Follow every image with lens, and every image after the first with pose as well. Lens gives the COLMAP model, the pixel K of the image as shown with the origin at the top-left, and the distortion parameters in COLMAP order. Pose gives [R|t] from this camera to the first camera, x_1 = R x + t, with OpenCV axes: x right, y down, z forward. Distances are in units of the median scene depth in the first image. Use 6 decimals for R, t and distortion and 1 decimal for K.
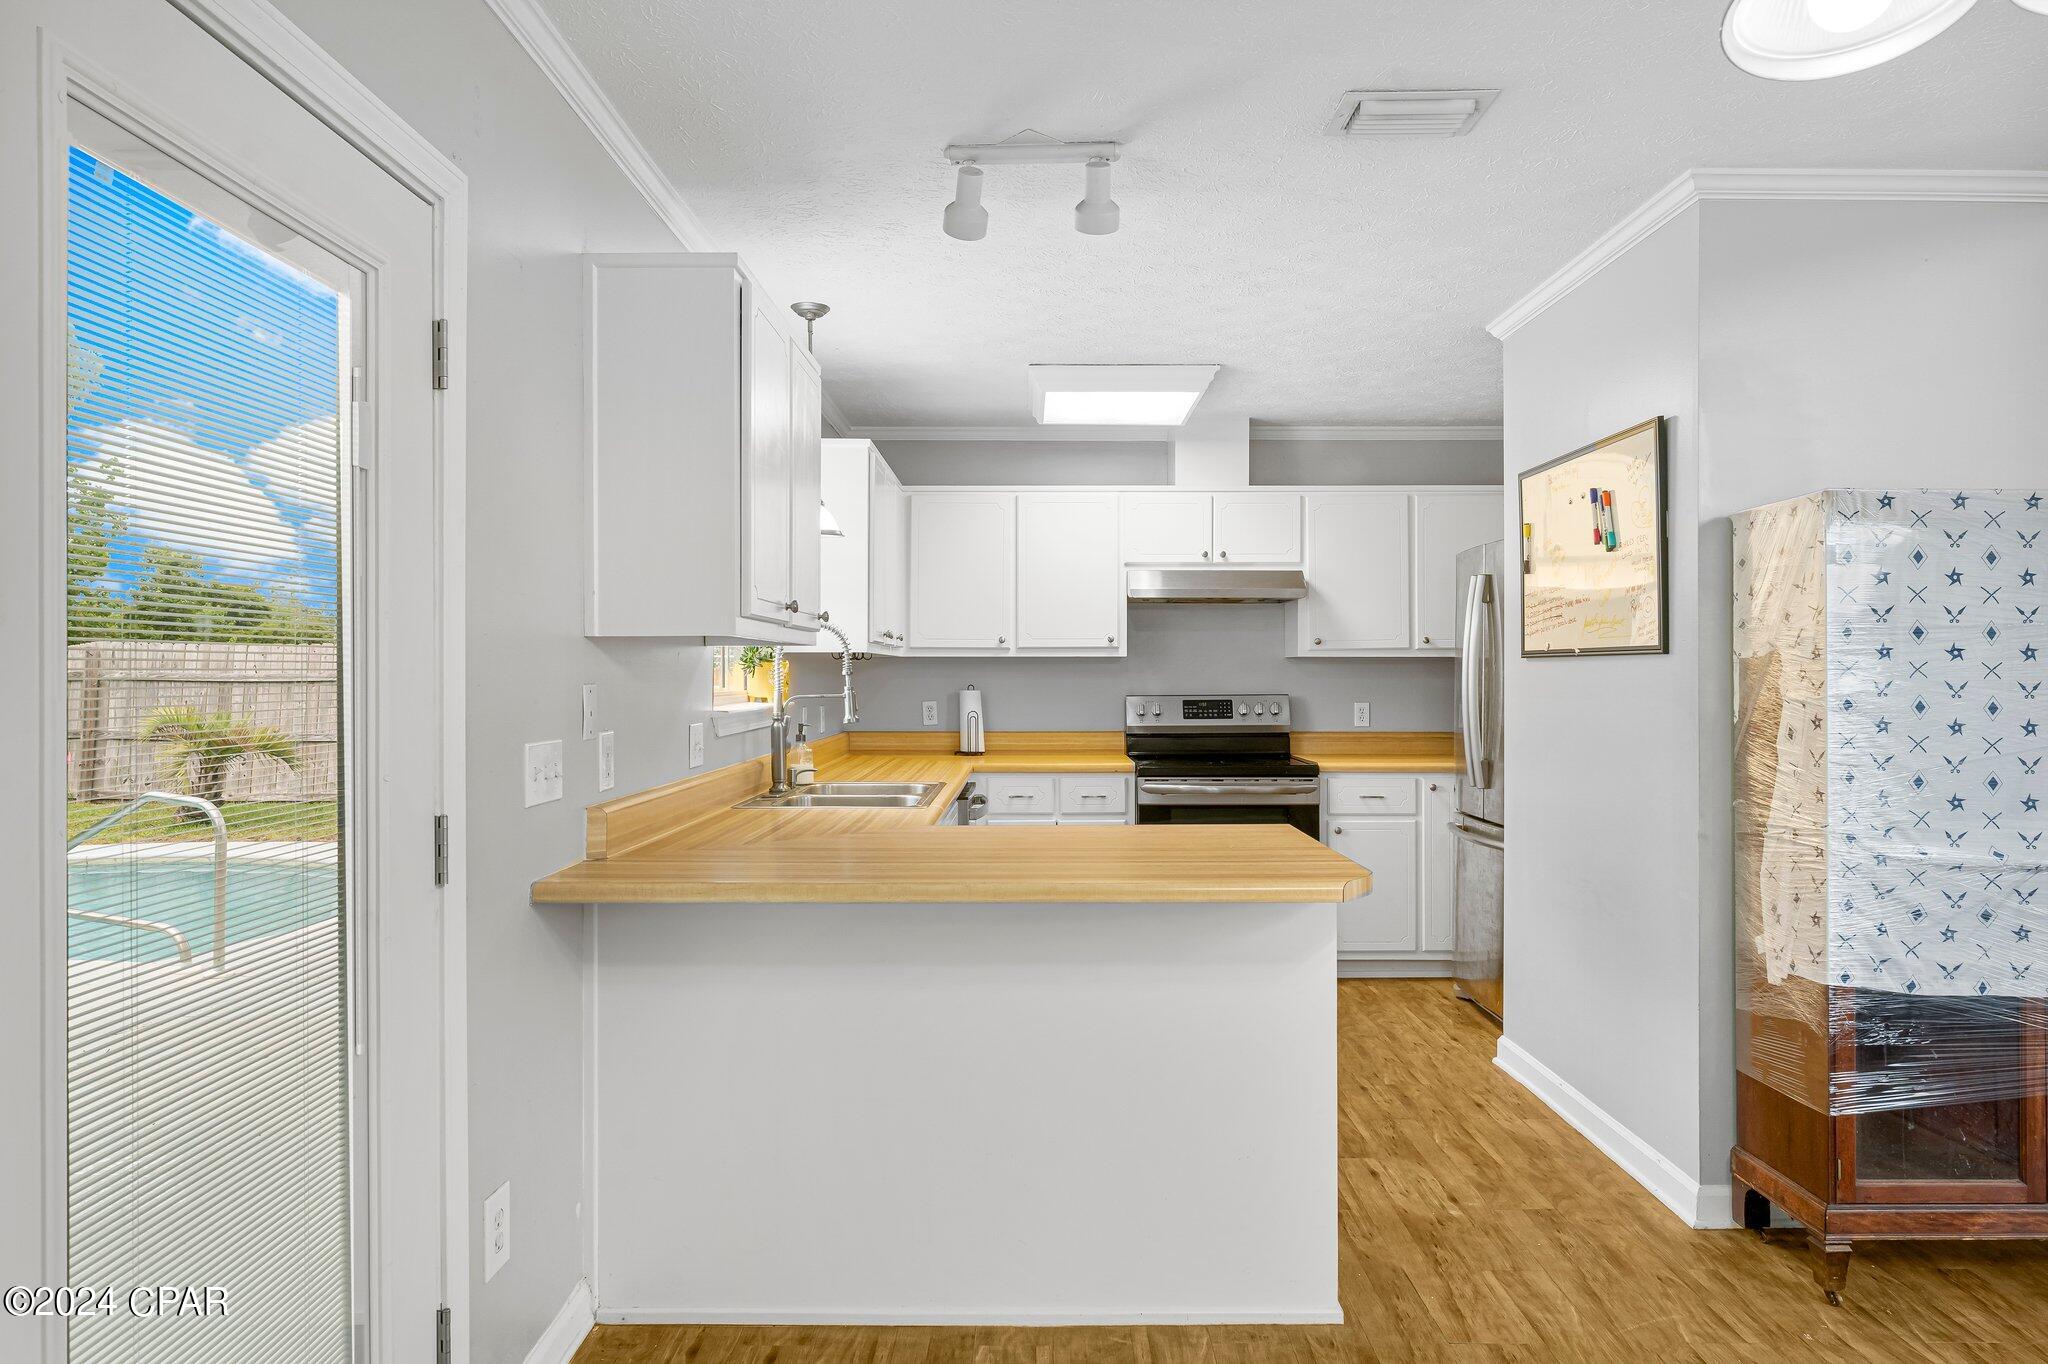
lens RADIAL K [[1238.9, 0, 1027.4], [0, 1238.9, 672.4], [0, 0, 1]] dist [-0.004072, 0.001424]
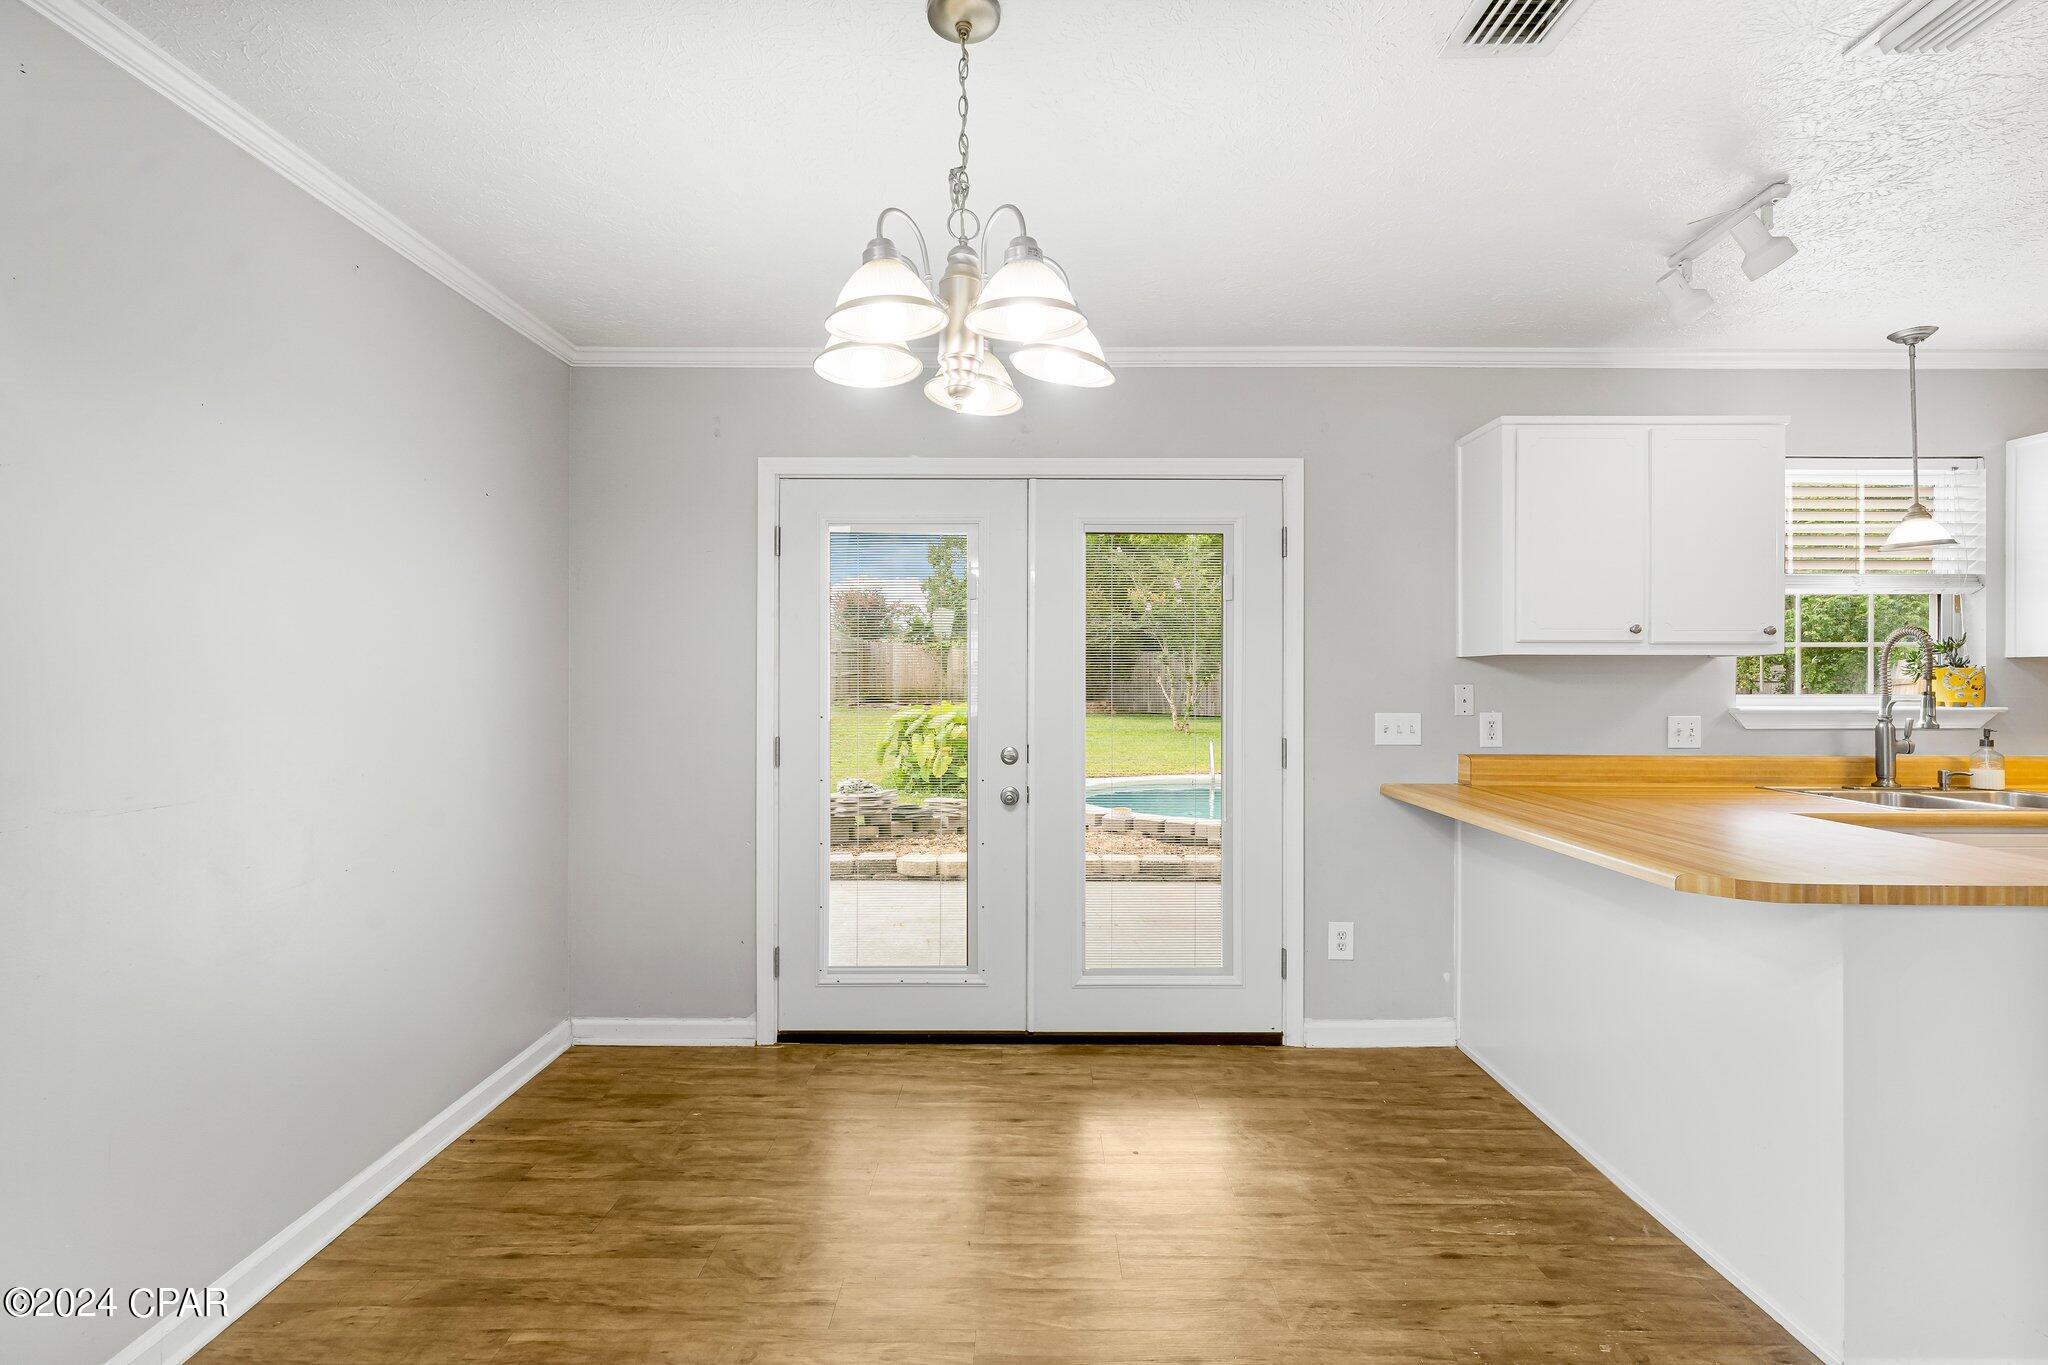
lens RADIAL K [[891.4, 0, 1028.6], [0, 891.4, 677.5], [0, 0, 1]] dist [-0.000574, 0.000108]
pose [[0.002571, 0.000690, -0.999996, 0.592426], [-0.000204, 1.000000, 0.000689, -0.000505], [0.999997, 0.000202, 0.002571, 0.247907]]
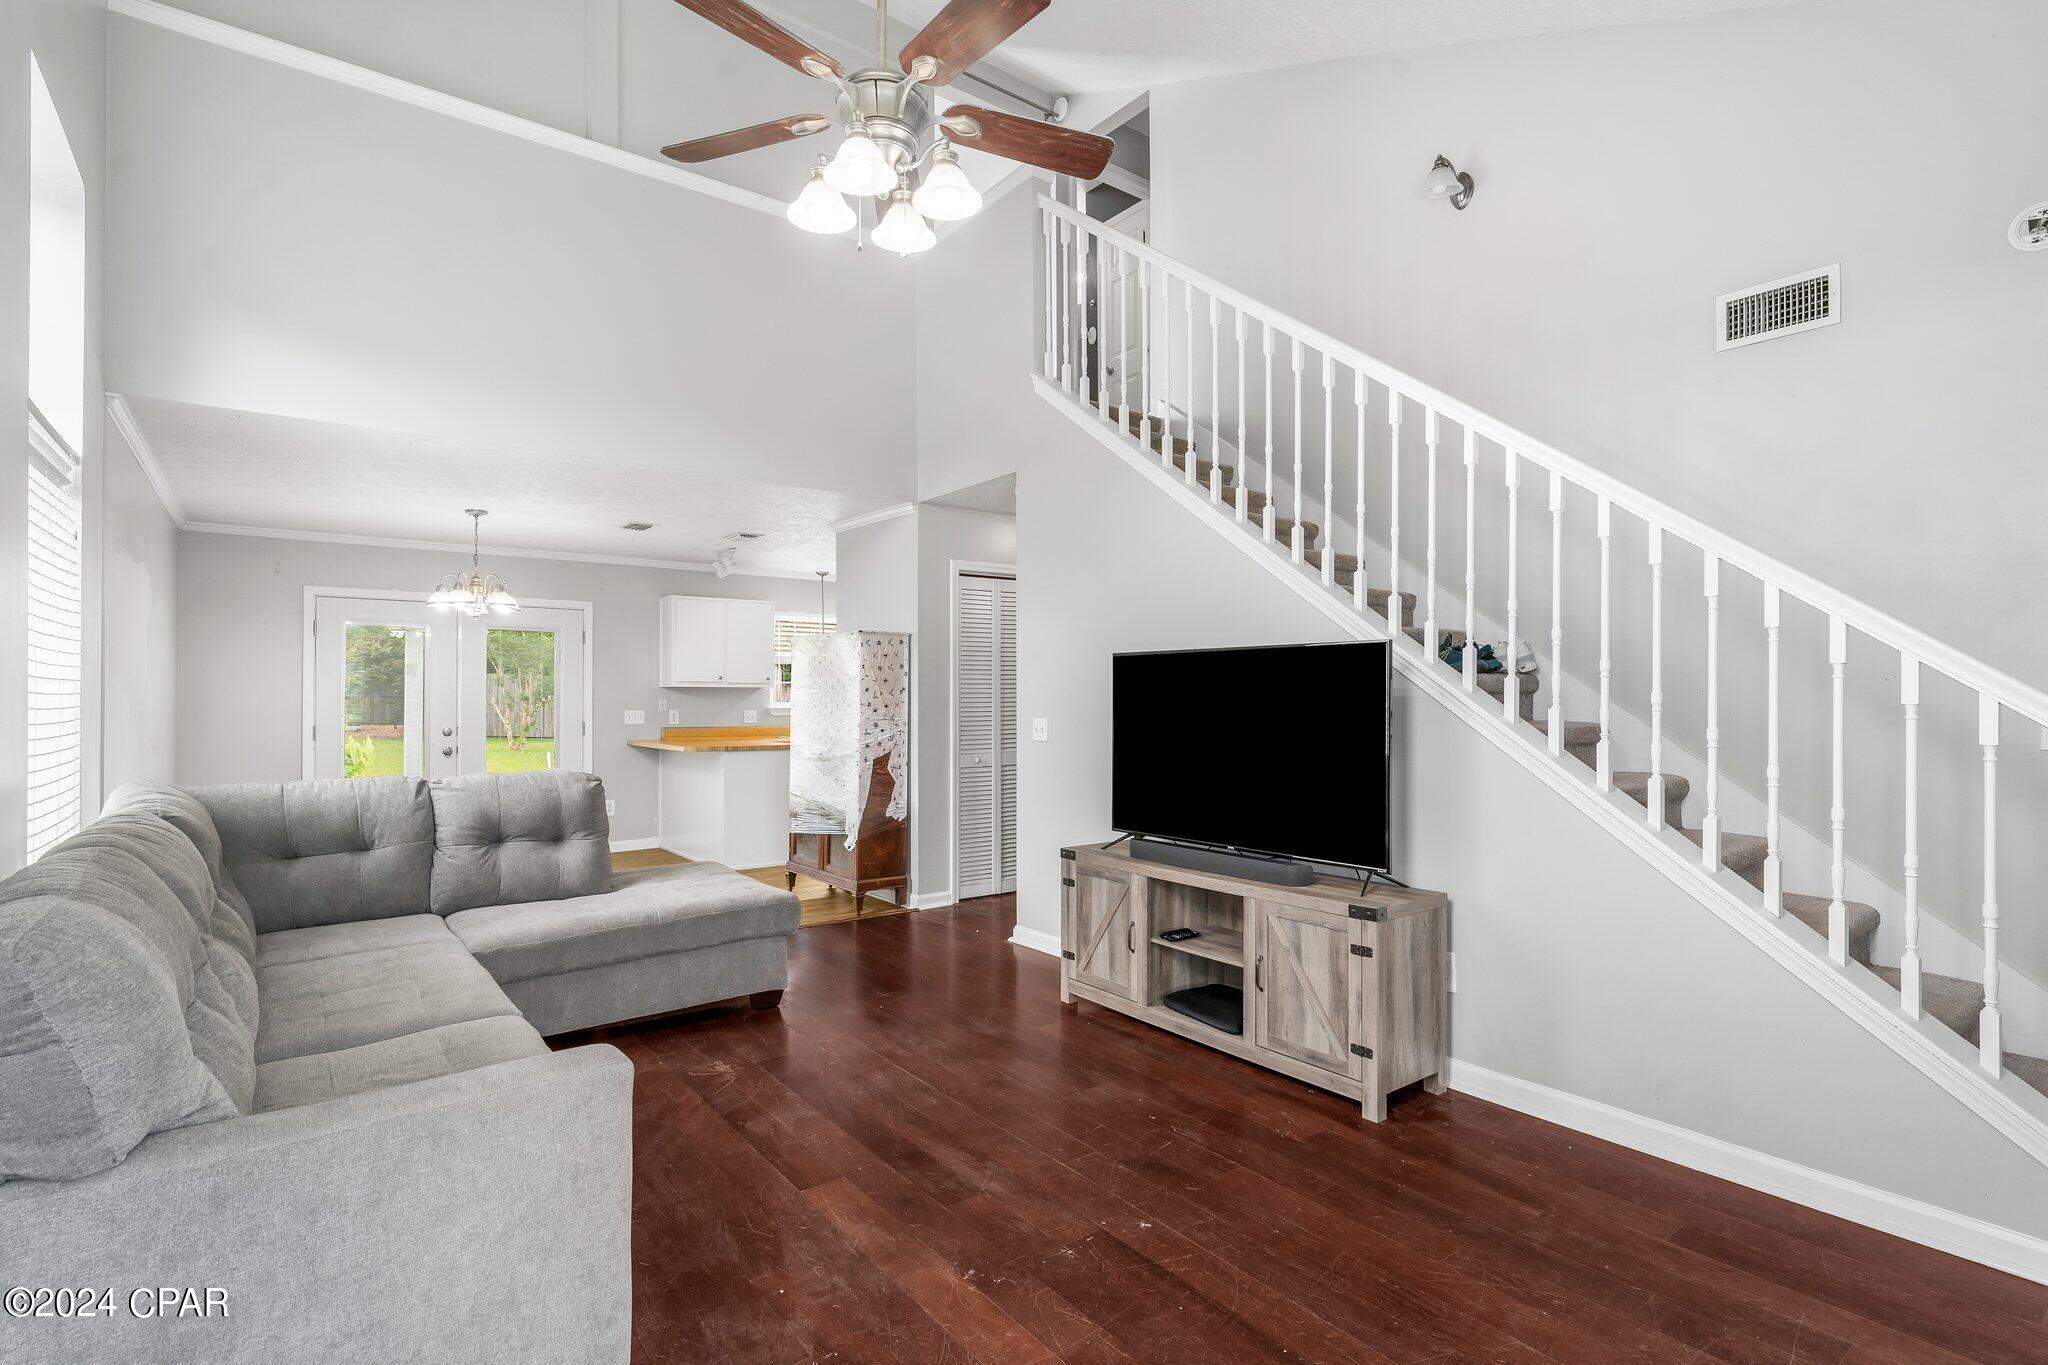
lens RADIAL K [[987.9, 0, 1024.0], [0, 987.9, 682.5], [0, 0, 1]] dist [-0.001116, -0.000384]
pose [[0.608276, -0.013462, -0.793612, 2.018872], [0.001856, 0.999878, -0.015538, 0.006290], [0.793724, 0.007979, 0.608226, -0.051269]]
